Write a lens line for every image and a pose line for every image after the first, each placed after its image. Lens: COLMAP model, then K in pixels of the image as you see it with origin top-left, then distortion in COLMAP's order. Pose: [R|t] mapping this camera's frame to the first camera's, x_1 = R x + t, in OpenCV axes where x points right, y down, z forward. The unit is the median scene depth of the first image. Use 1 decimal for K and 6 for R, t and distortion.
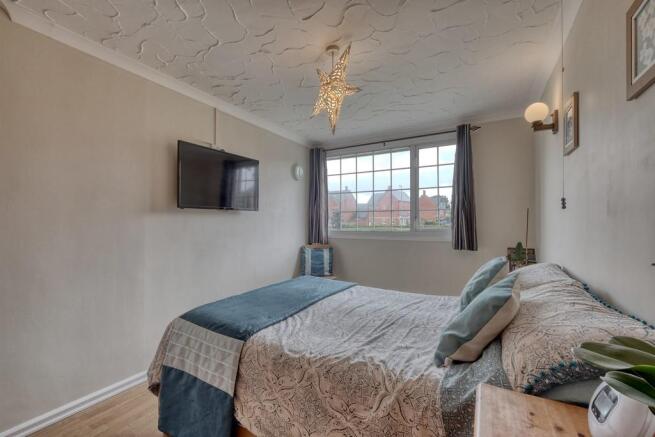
lens RADIAL K [[284.8, 0, 326.1], [0, 284.8, 220.6], [0, 0, 1]] dist [-0.002919, 0.000089]
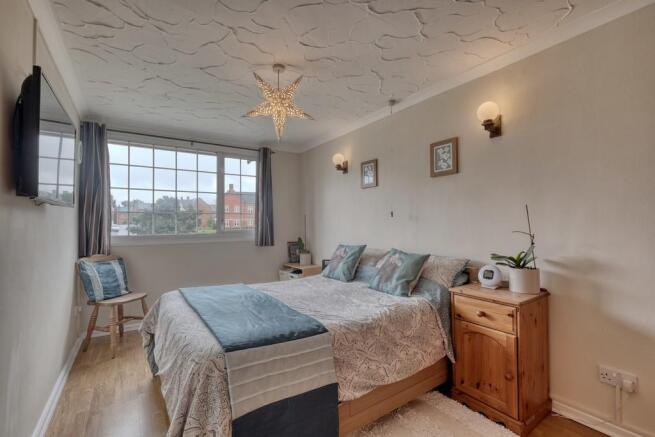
lens RADIAL K [[284.8, 0, 315.0], [0, 284.8, 217.6], [0, 0, 1]] dist [-0.002919, 0.000089]
pose [[0.448242, 0.021172, 0.893662, -0.485805], [0.001143, 0.999705, -0.024258, 0.005798], [-0.893912, 0.011895, 0.448085, 0.209179]]
